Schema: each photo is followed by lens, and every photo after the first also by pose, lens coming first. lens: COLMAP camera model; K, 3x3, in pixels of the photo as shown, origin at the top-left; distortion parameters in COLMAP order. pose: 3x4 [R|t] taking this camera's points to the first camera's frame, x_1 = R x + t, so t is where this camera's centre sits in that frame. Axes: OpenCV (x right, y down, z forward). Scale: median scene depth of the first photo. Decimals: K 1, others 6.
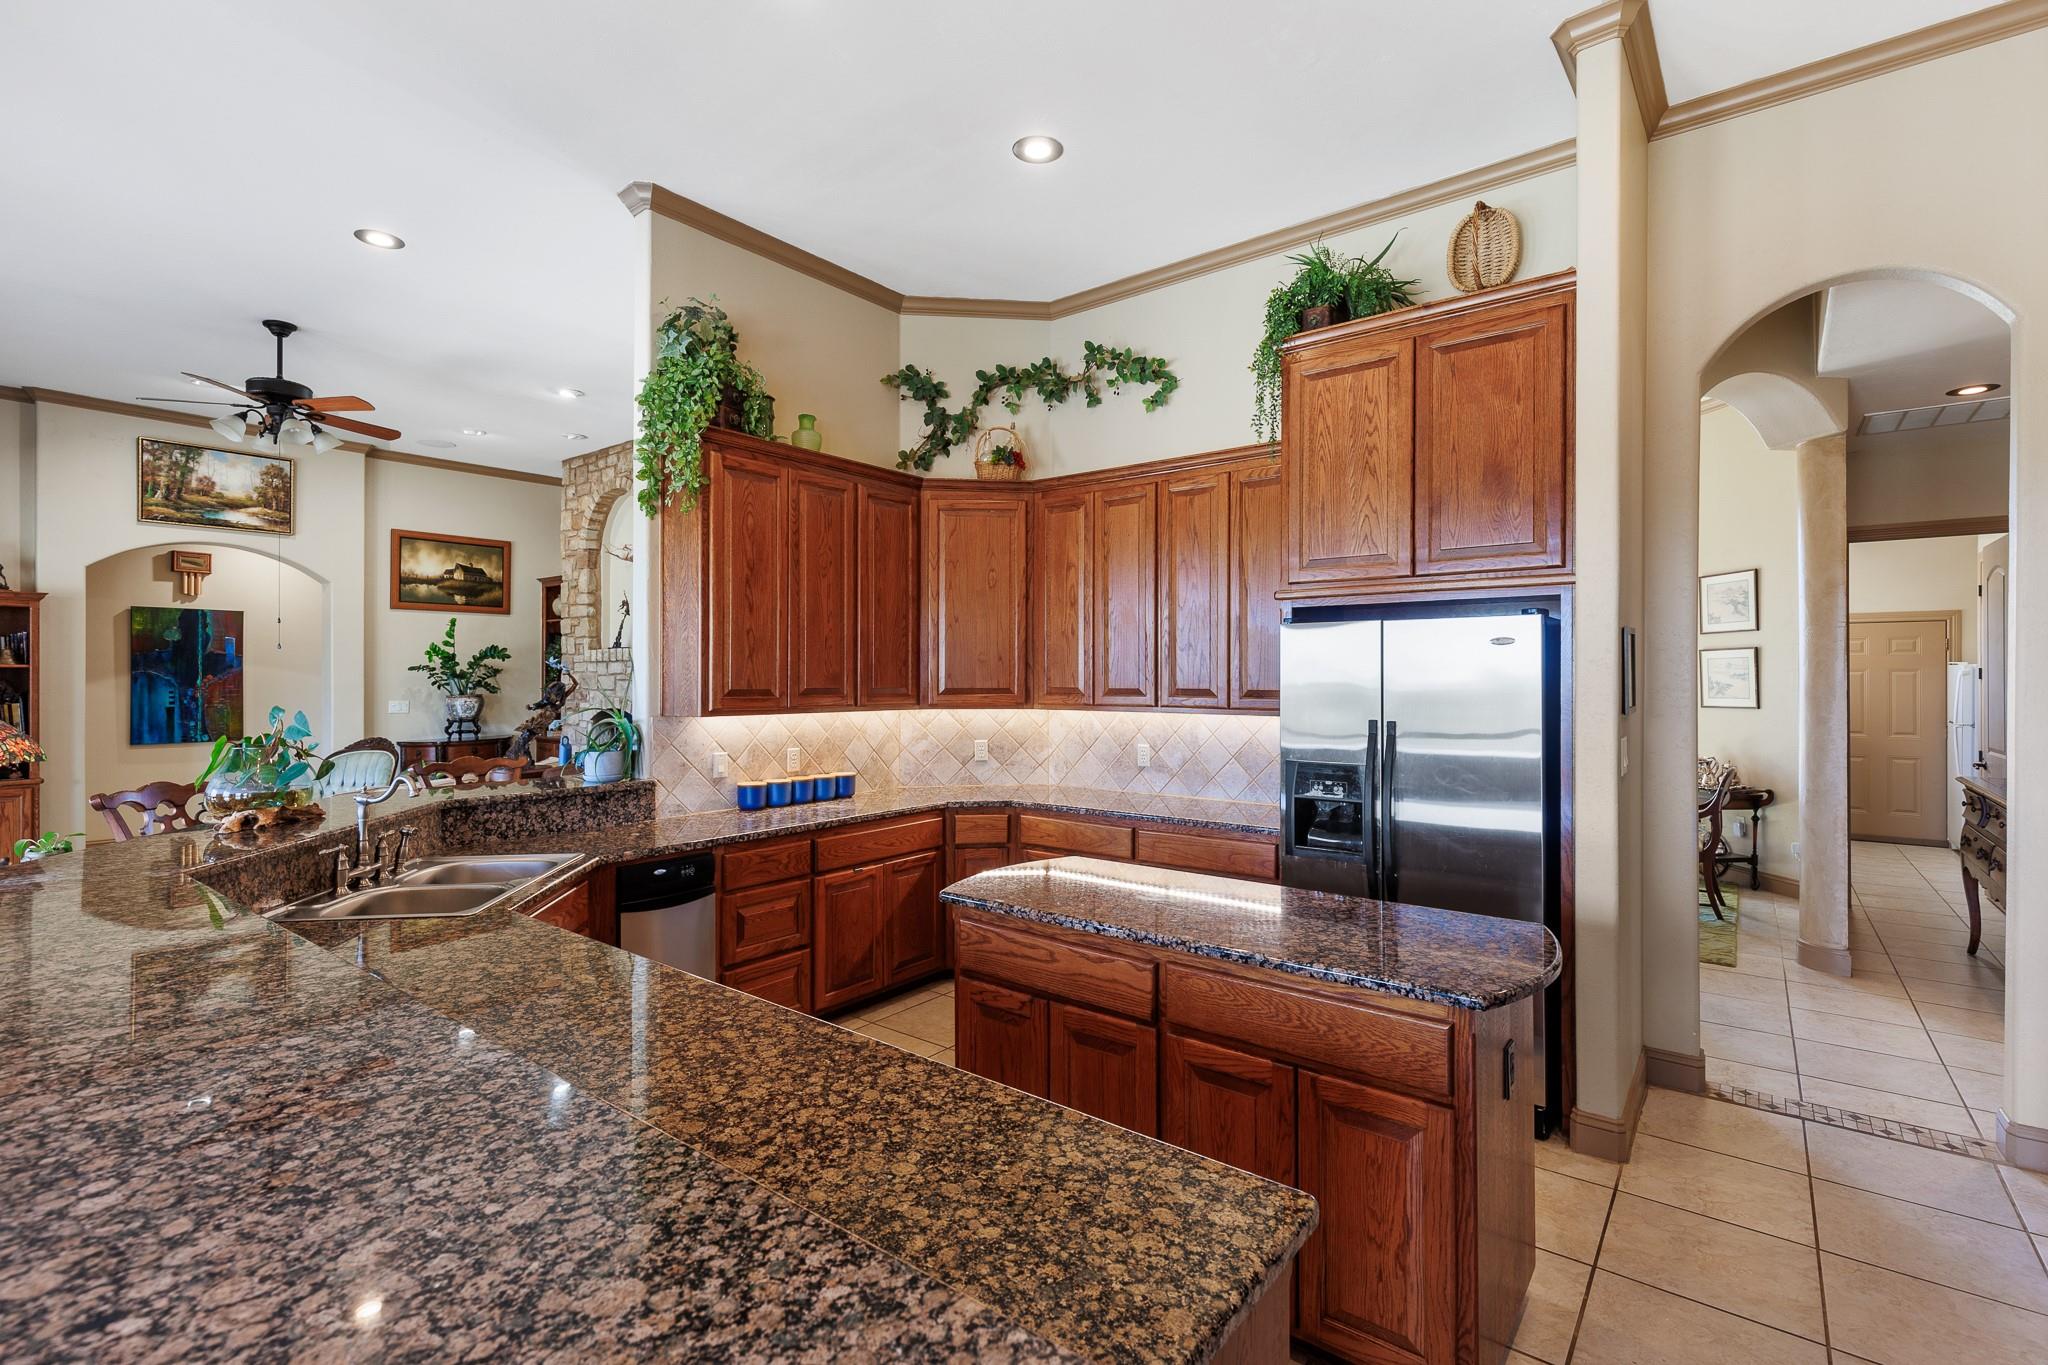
lens RADIAL K [[918.9, 0, 1034.0], [0, 918.9, 672.0], [0, 0, 1]] dist [0.004675, -0.002570]
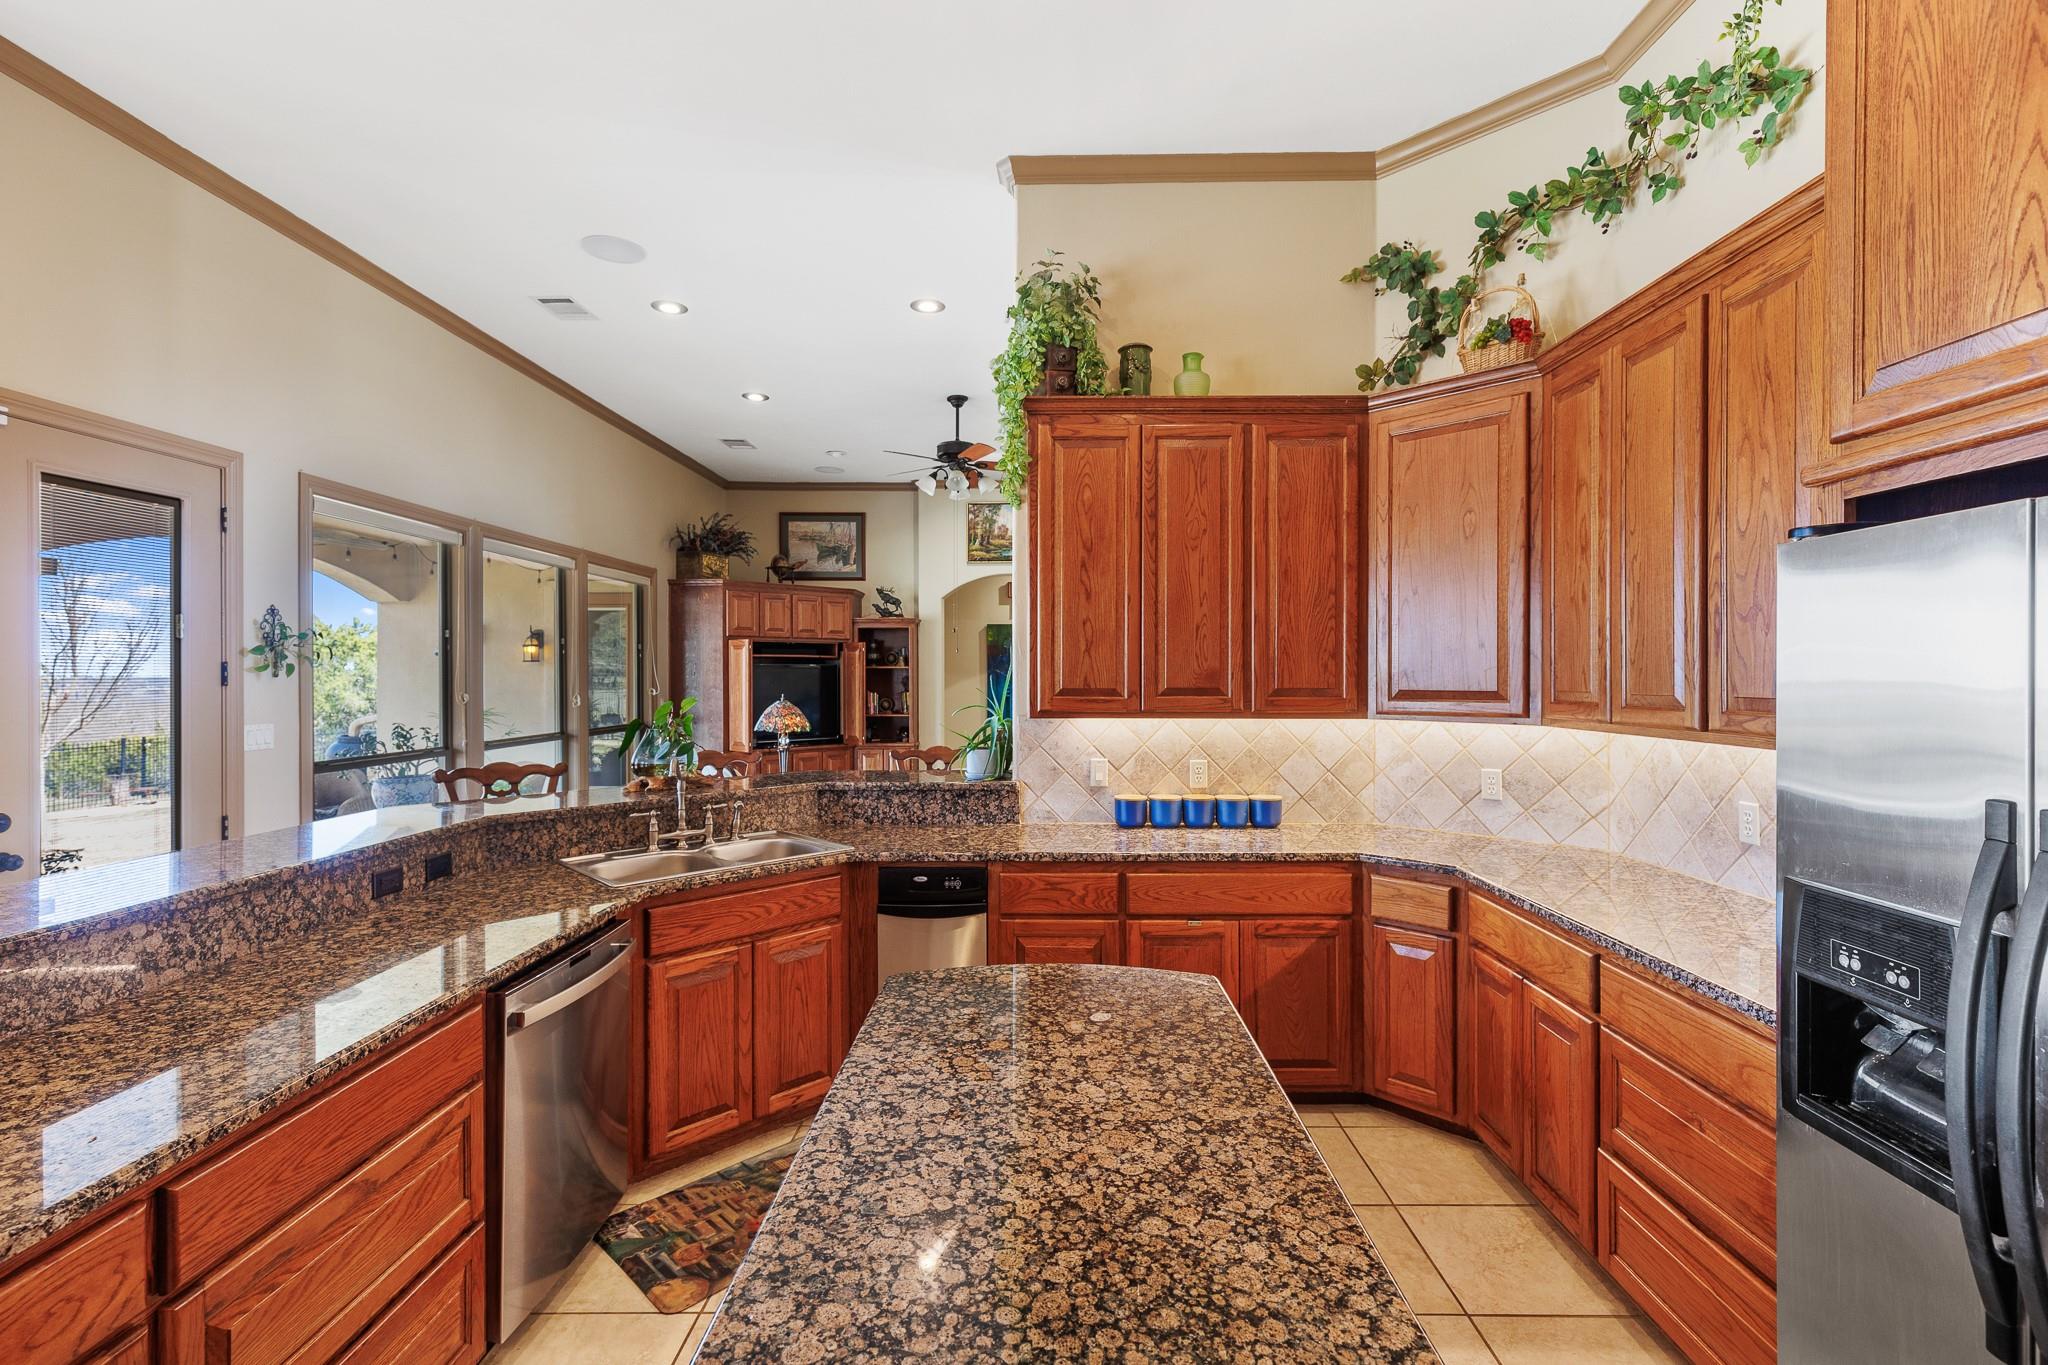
lens RADIAL K [[918.9, 0, 1035.0], [0, 918.9, 676.6], [0, 0, 1]] dist [0.004675, -0.002570]
pose [[0.609616, 0.000242, -0.792697, 0.293575], [0.005105, 0.999978, 0.004231, 0.003346], [0.792680, -0.006626, 0.609602, 0.360296]]
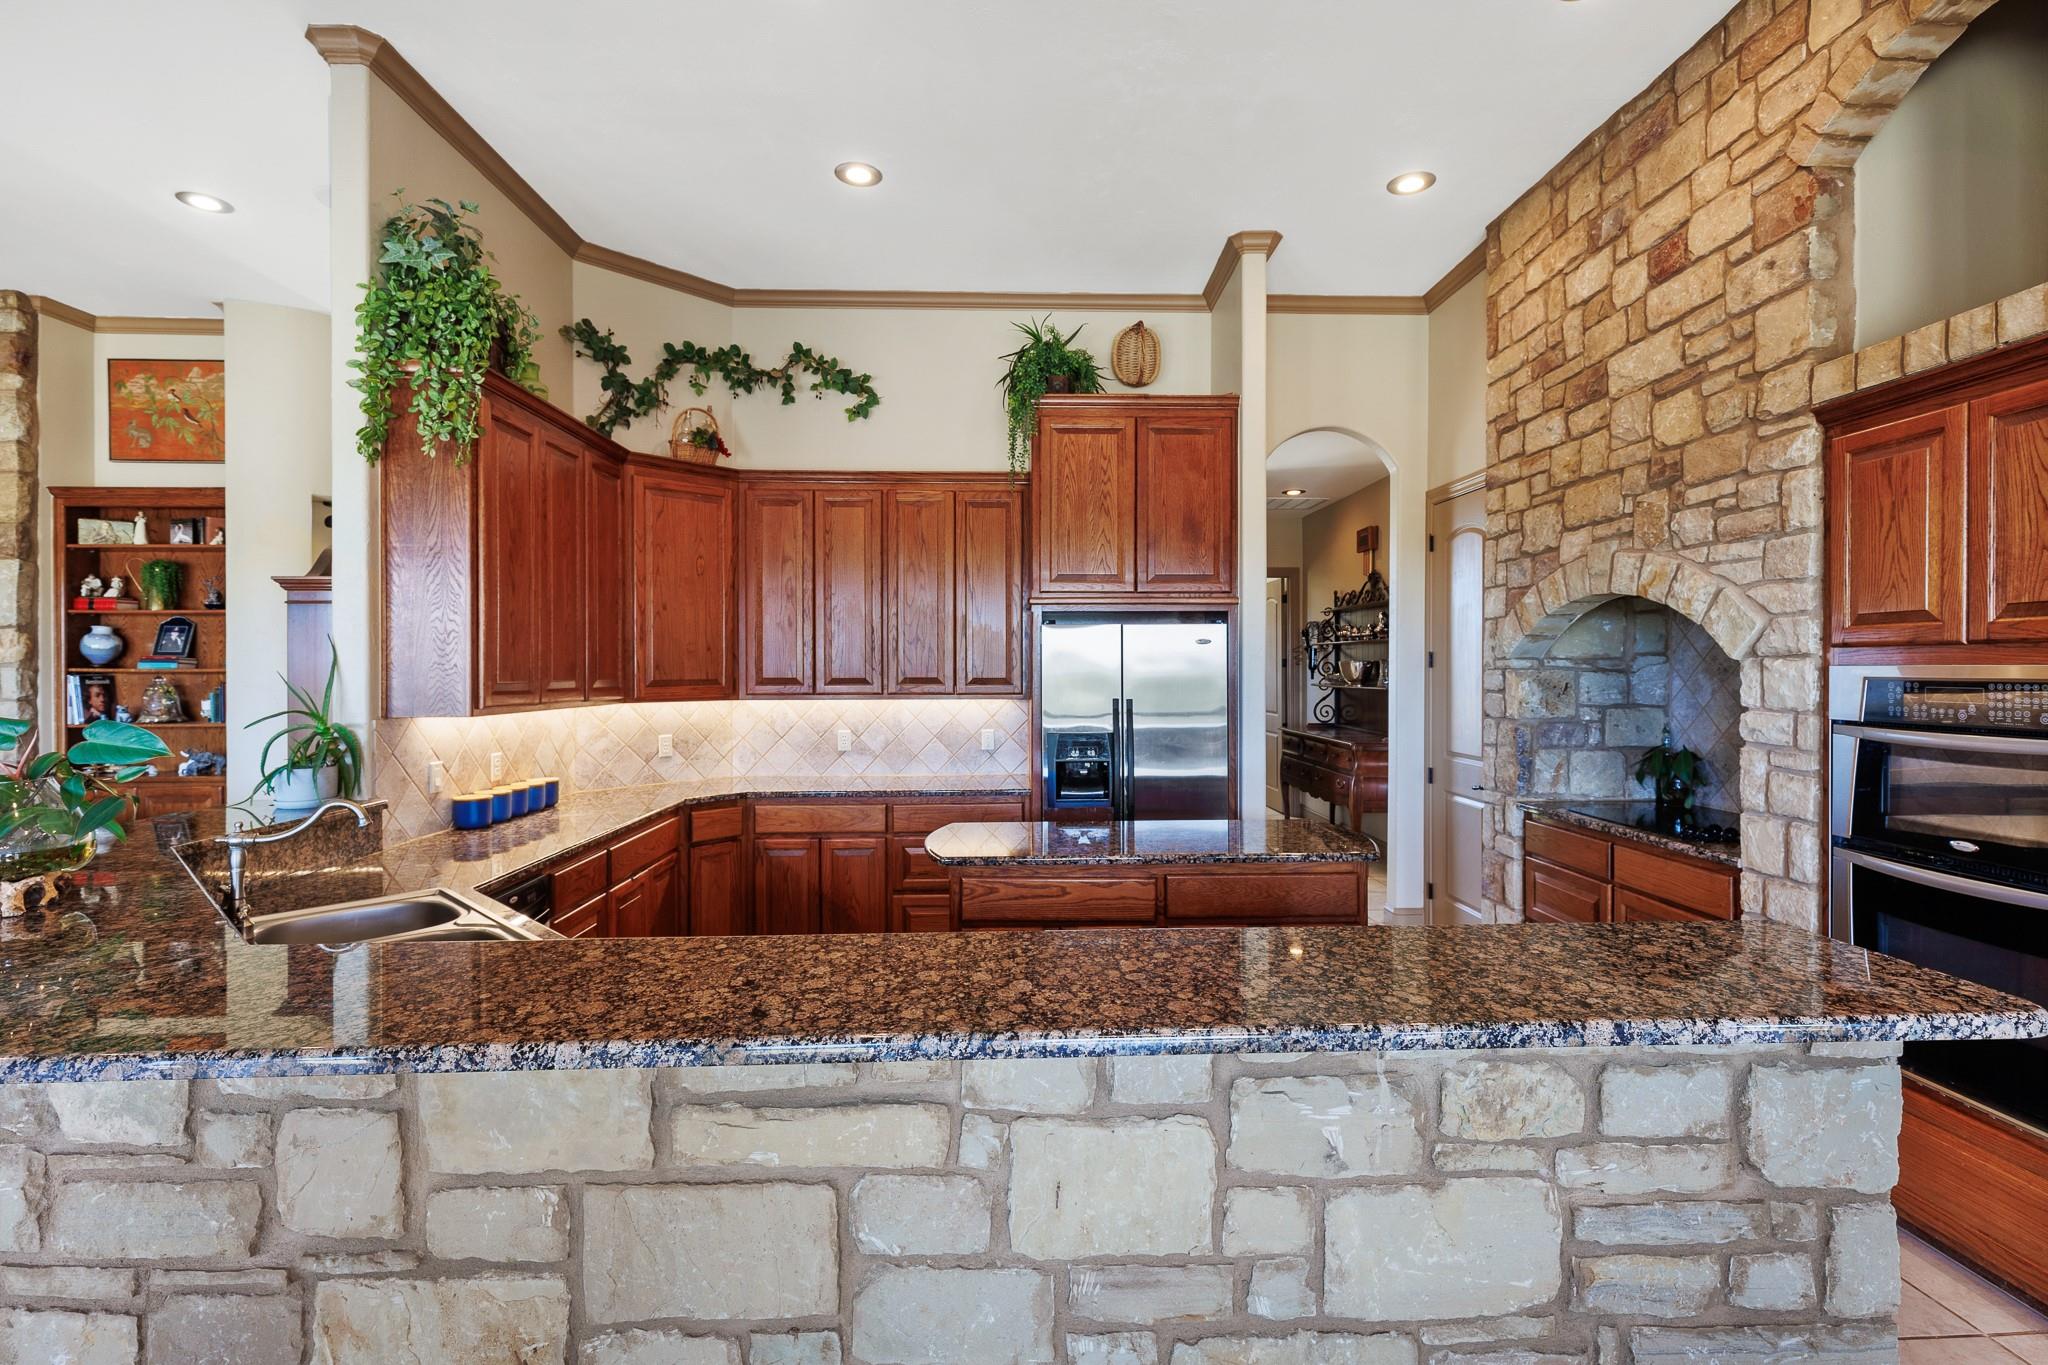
lens RADIAL K [[918.9, 0, 1030.5], [0, 918.9, 668.2], [0, 0, 1]] dist [0.004675, -0.002570]
pose [[0.771320, -0.003660, 0.636438, -0.402242], [0.000031, 0.999984, 0.005712, 0.000413], [-0.636448, -0.004386, 0.771307, 0.034819]]
